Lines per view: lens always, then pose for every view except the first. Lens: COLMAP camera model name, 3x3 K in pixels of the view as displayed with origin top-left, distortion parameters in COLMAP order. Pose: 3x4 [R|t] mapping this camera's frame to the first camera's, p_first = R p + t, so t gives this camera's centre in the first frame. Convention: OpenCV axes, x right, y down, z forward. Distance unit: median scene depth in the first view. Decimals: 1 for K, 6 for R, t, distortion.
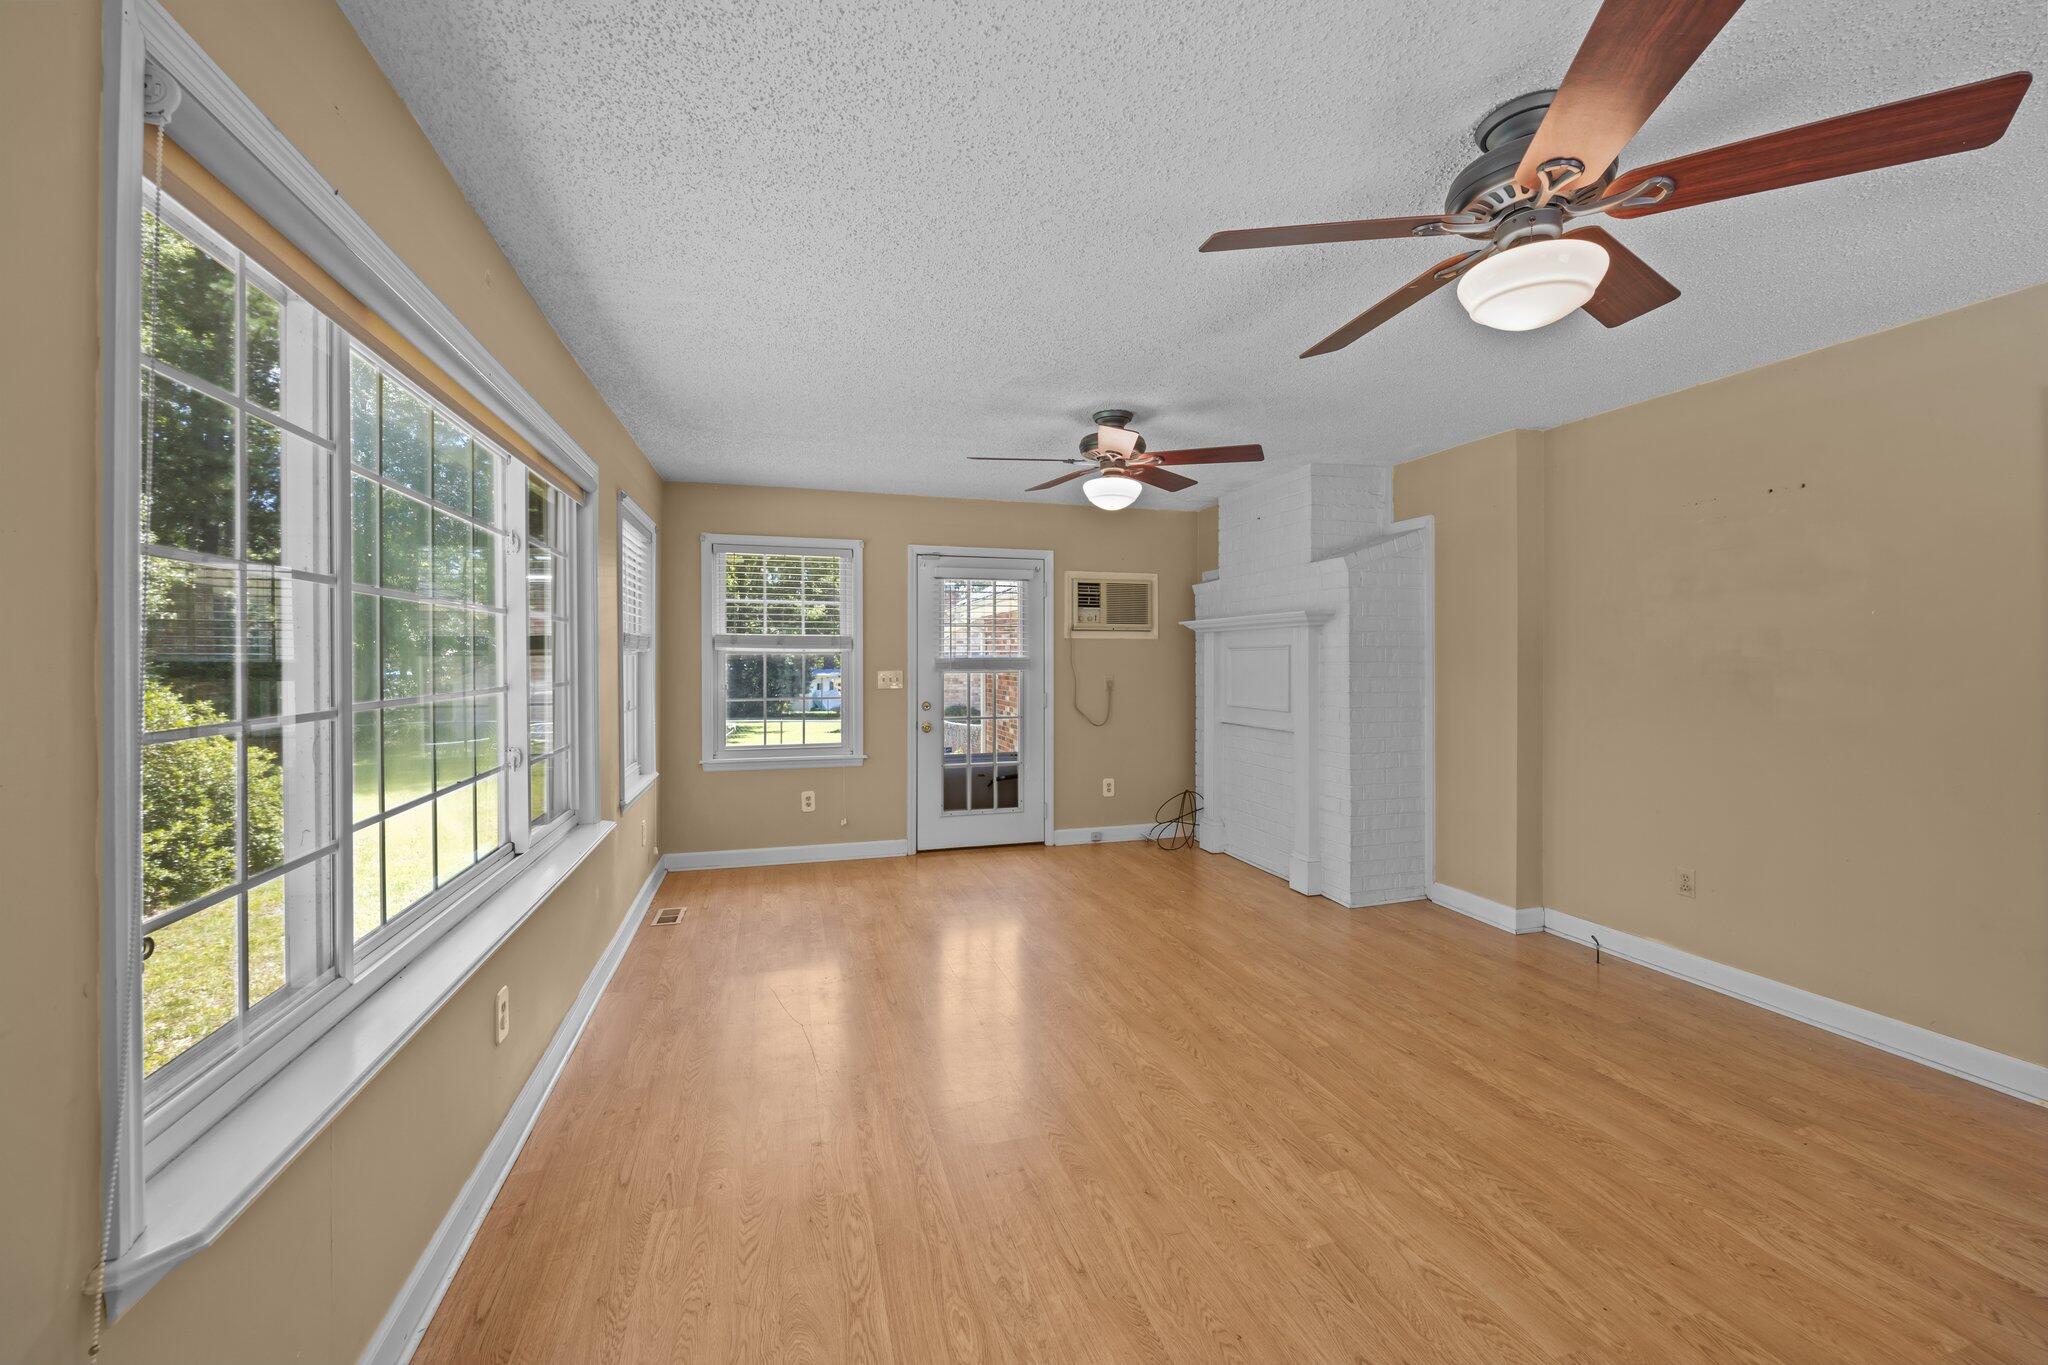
lens RADIAL K [[824.0, 0, 1026.2], [0, 824.0, 670.9], [0, 0, 1]] dist [-0.008585, -0.000788]
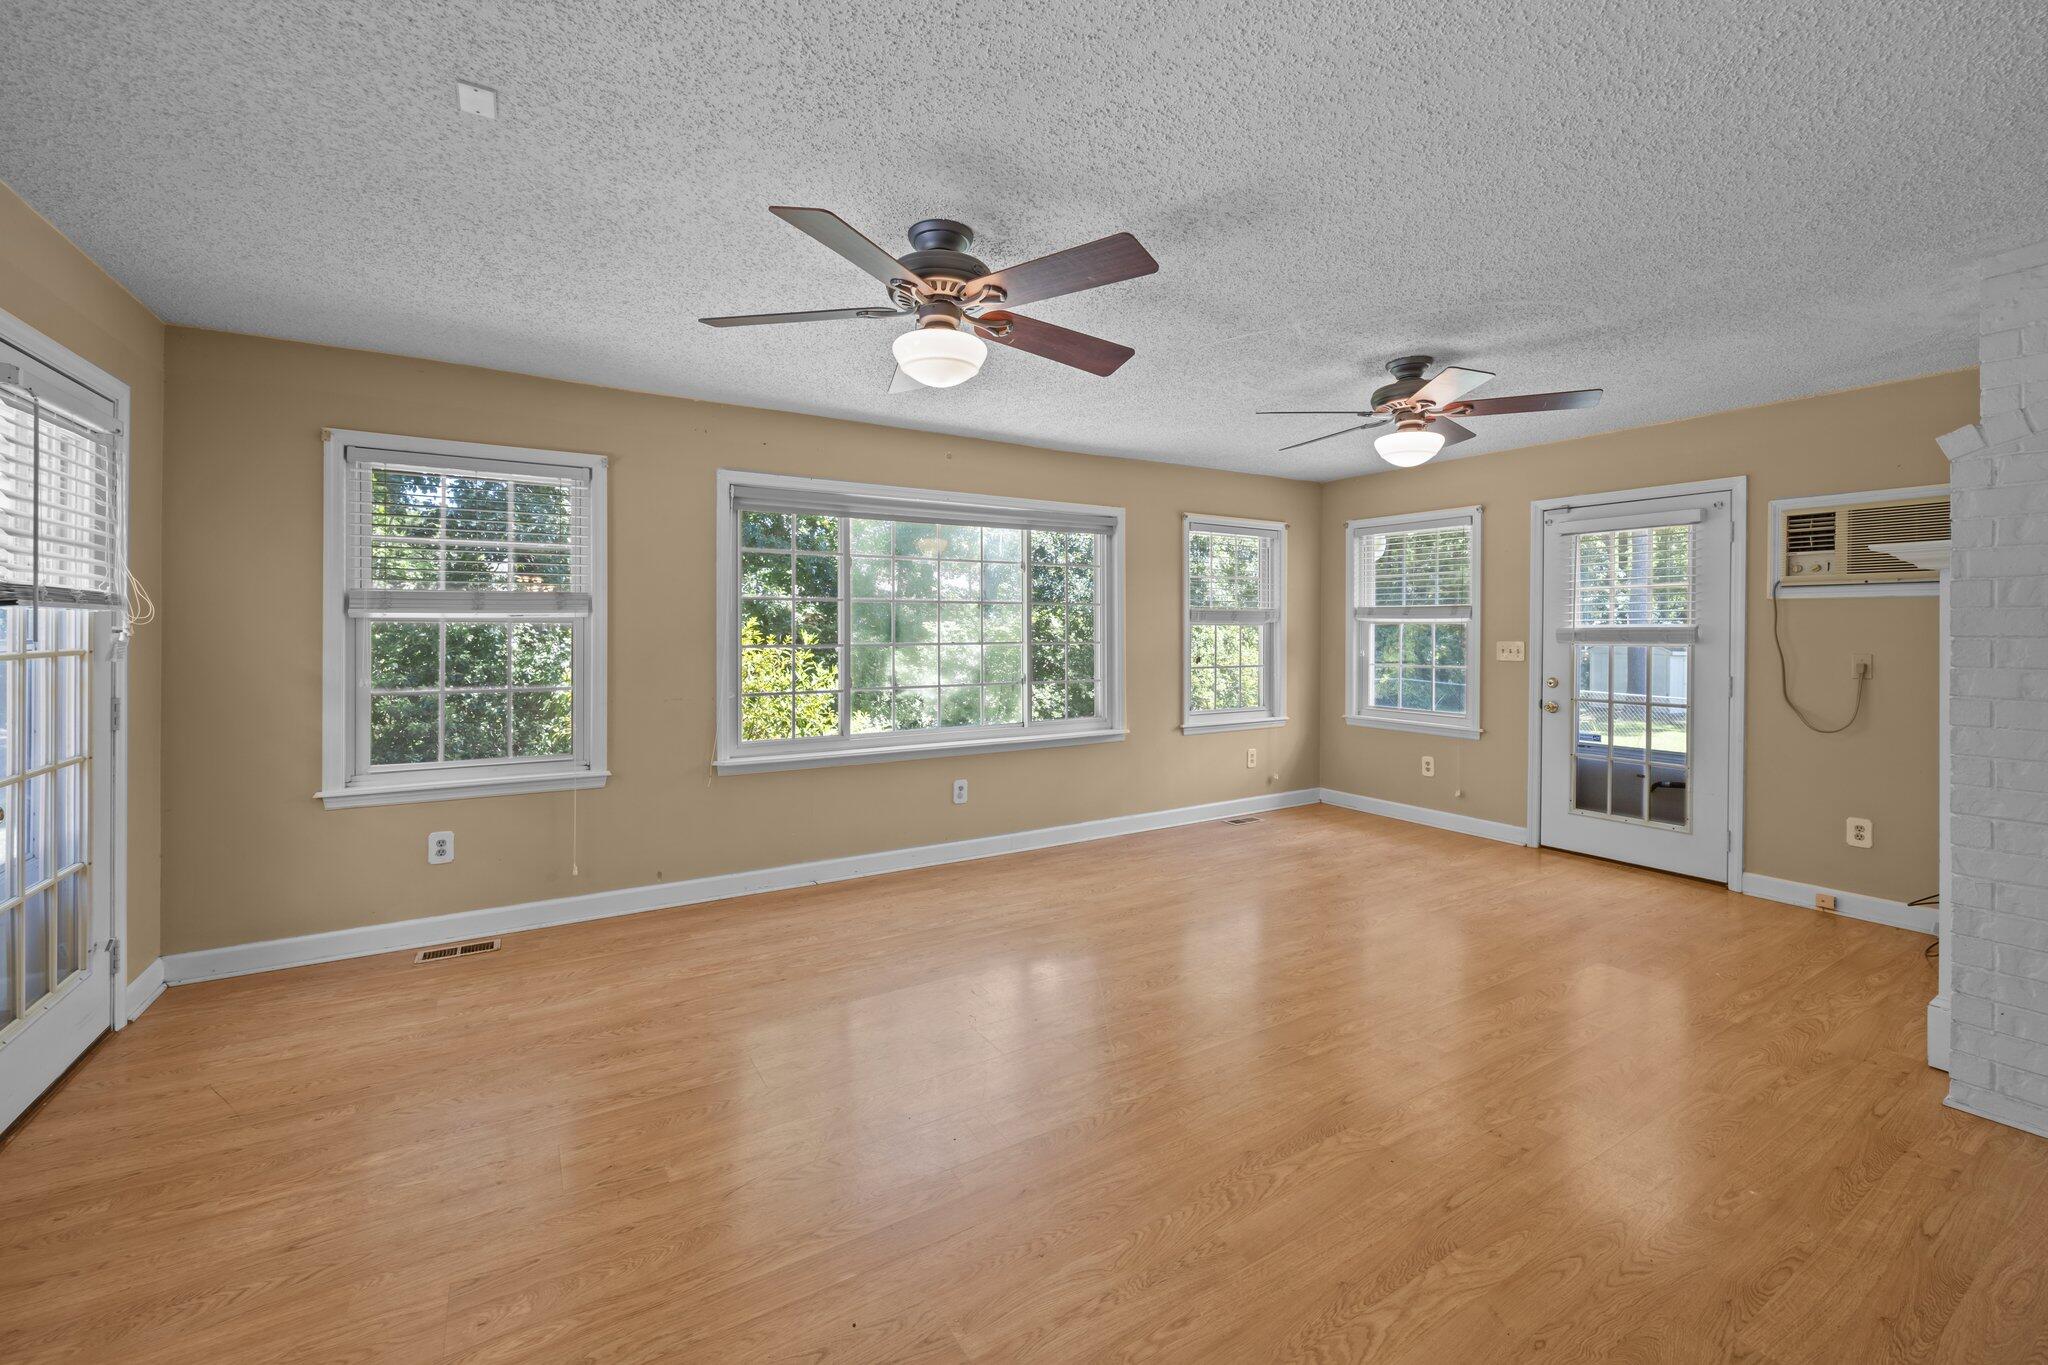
lens RADIAL K [[824.0, 0, 996.4], [0, 824.0, 630.8], [0, 0, 1]] dist [-0.008585, -0.000788]
pose [[0.236237, 0.005027, -0.971682, 0.578125], [-0.012377, 0.999921, 0.002163, -0.006805], [0.971617, 0.011516, 0.236280, 0.217650]]
